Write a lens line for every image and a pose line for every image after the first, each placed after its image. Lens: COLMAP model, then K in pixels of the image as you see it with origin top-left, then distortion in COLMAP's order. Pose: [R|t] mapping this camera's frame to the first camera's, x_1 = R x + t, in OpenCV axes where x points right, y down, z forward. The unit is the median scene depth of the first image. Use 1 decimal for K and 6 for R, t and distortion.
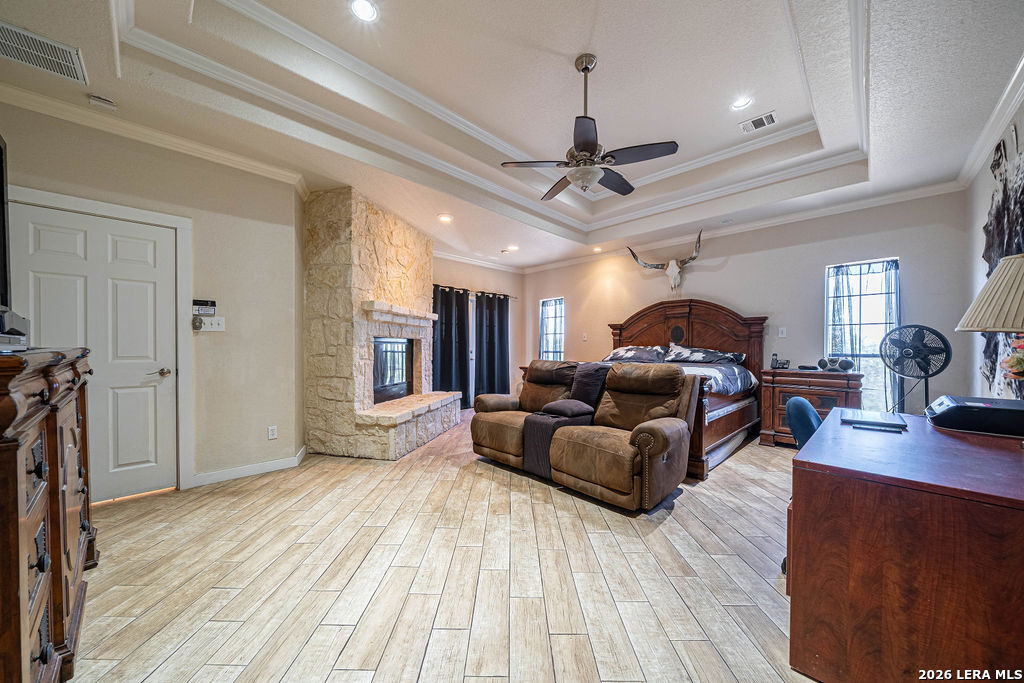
lens RADIAL K [[355.8, 0, 504.4], [0, 355.8, 347.1], [0, 0, 1]] dist [-0.004553, -0.000164]
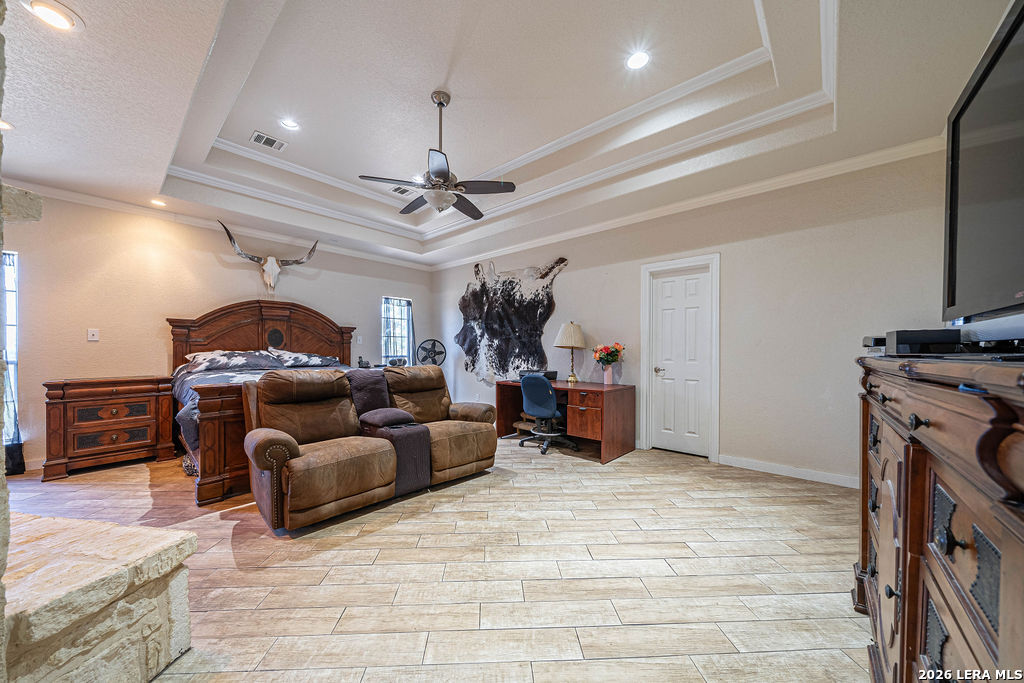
lens RADIAL K [[355.8, 0, 504.0], [0, 355.8, 347.3], [0, 0, 1]] dist [-0.004553, -0.000164]
pose [[-0.043143, 0.007591, 0.999040, -0.582435], [0.002968, 0.999968, -0.007469, -0.003903], [-0.999065, 0.002643, -0.043164, 0.554717]]
